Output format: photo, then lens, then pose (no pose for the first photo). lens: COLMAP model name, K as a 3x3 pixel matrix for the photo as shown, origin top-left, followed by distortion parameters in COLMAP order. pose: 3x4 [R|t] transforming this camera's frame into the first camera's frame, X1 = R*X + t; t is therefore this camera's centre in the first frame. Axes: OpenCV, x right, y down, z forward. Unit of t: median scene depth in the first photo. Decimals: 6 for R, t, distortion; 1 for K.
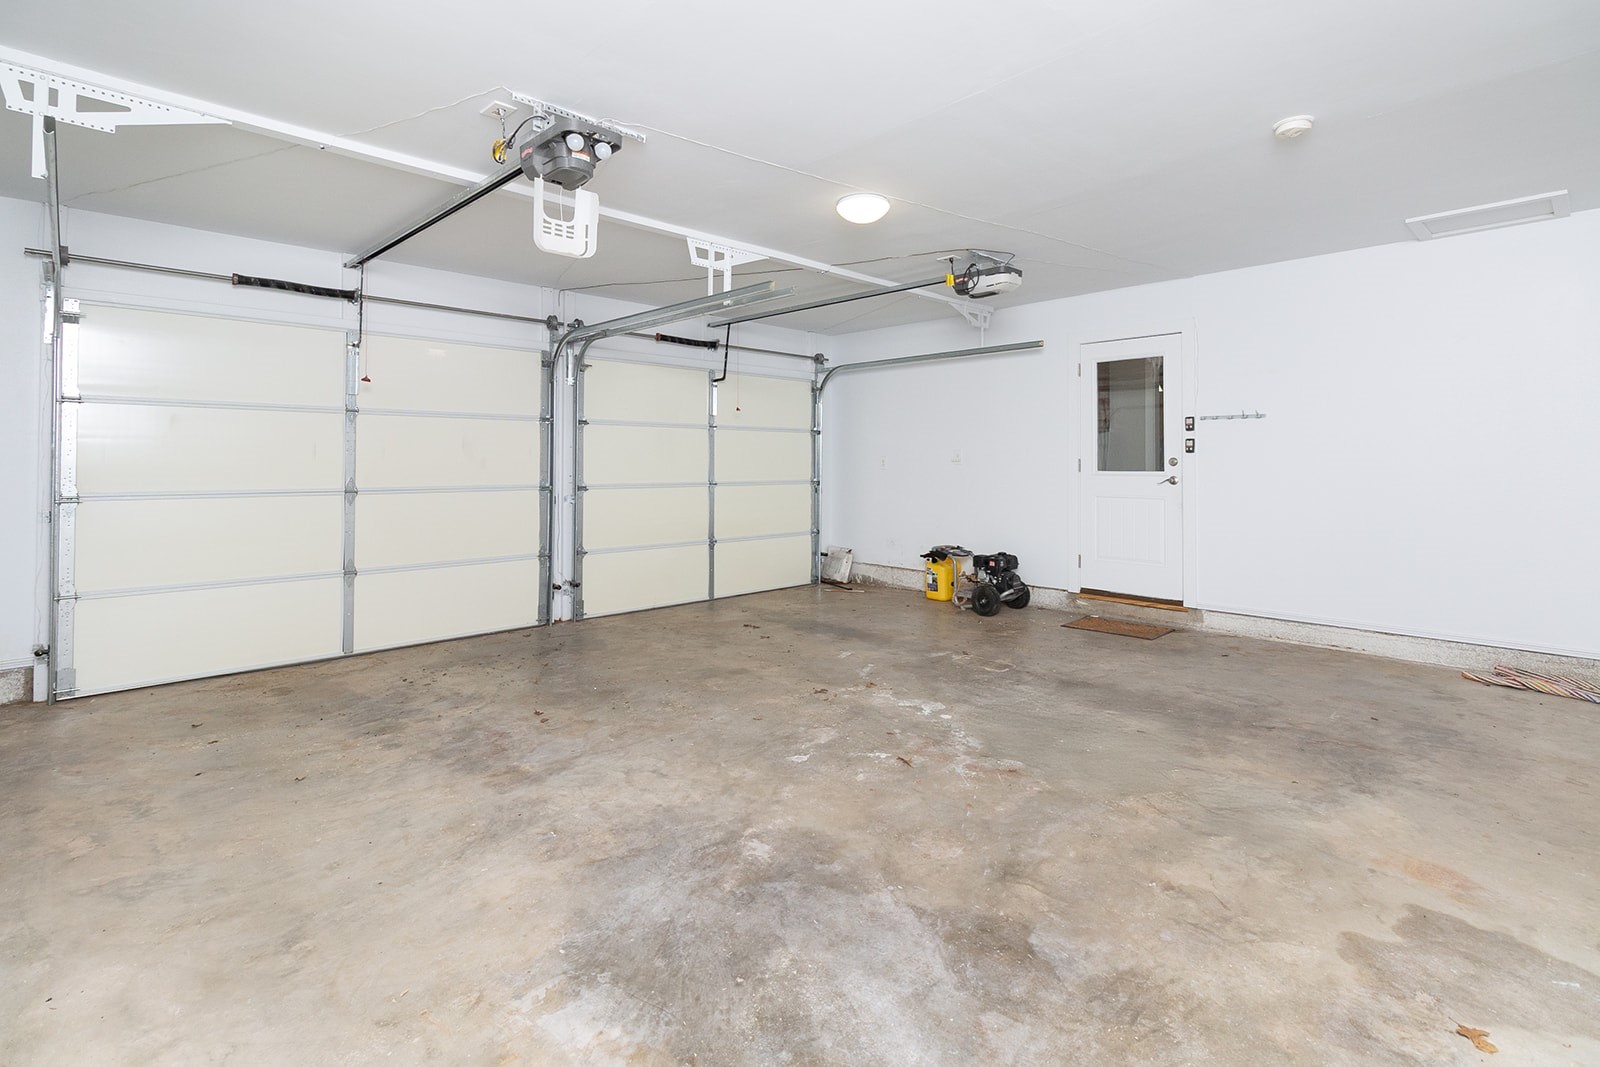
lens RADIAL K [[763.8, 0, 806.3], [0, 763.8, 449.3], [0, 0, 1]] dist [-0.000703, -0.001192]
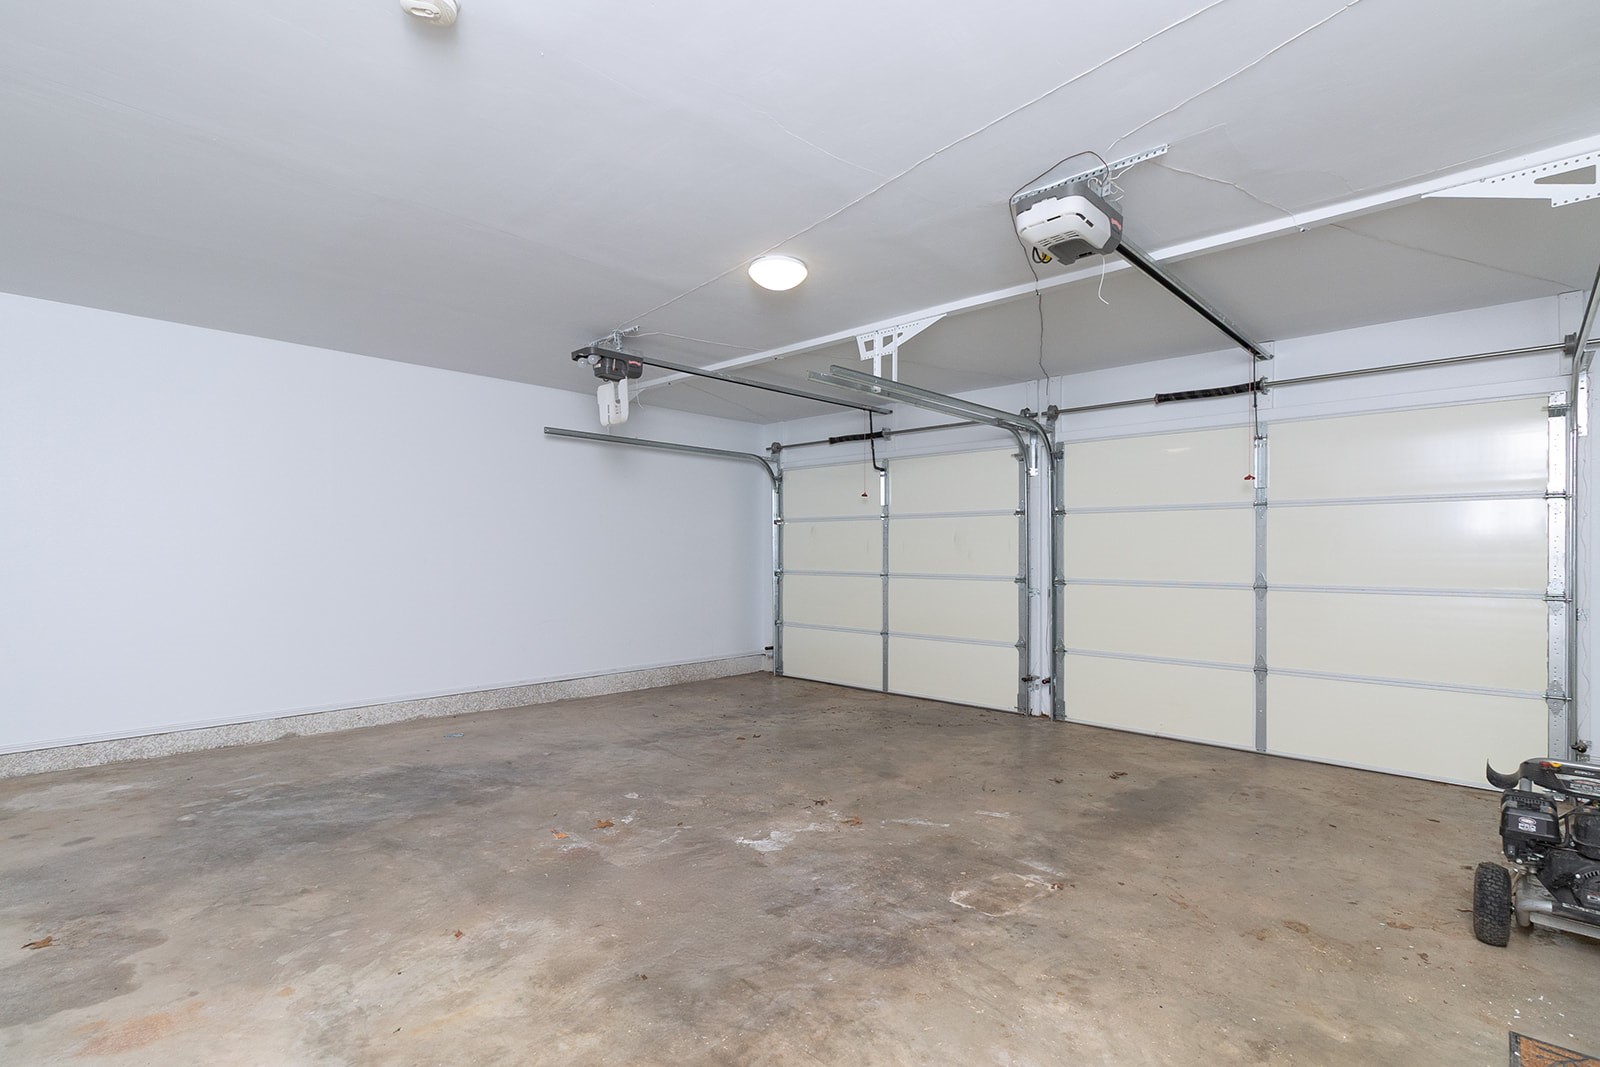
lens RADIAL K [[763.8, 0, 801.1], [0, 763.8, 546.9], [0, 0, 1]] dist [-0.000703, -0.001192]
pose [[0.042358, -0.008500, -0.999066, 0.725614], [0.010886, 0.999908, -0.008045, 0.013250], [0.999043, -0.010535, 0.042447, 0.726926]]
